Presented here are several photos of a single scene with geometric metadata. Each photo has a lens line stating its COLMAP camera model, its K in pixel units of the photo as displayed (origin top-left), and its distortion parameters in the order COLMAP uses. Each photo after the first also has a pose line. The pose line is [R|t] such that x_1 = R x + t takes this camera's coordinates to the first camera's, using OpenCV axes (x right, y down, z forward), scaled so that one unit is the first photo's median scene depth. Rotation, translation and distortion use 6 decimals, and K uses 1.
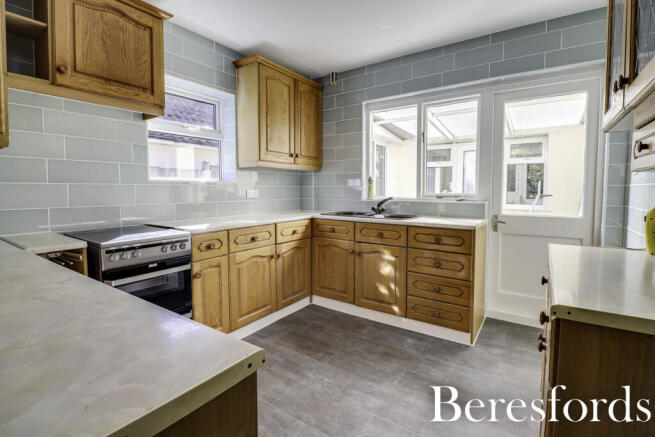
lens RADIAL K [[306.2, 0, 332.9], [0, 306.2, 205.8], [0, 0, 1]] dist [-0.003989, -0.000982]
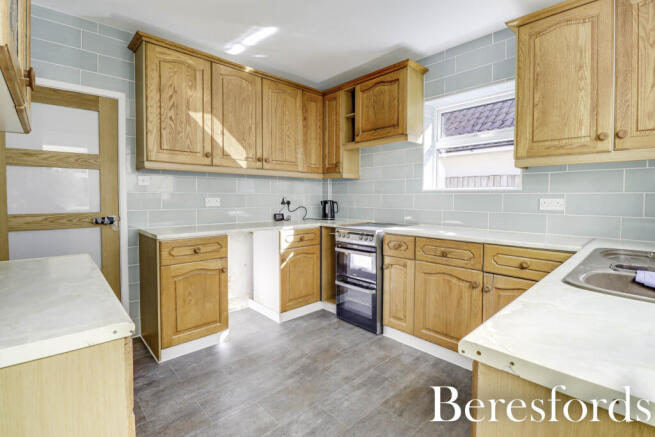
lens RADIAL K [[306.2, 0, 332.9], [0, 306.2, 205.8], [0, 0, 1]] dist [-0.003989, -0.000982]
pose [[-0.220656, 0.025052, -0.975030, 0.785613], [-0.057474, 0.997599, 0.038639, -0.052805], [0.973657, 0.064565, -0.218686, 1.011413]]
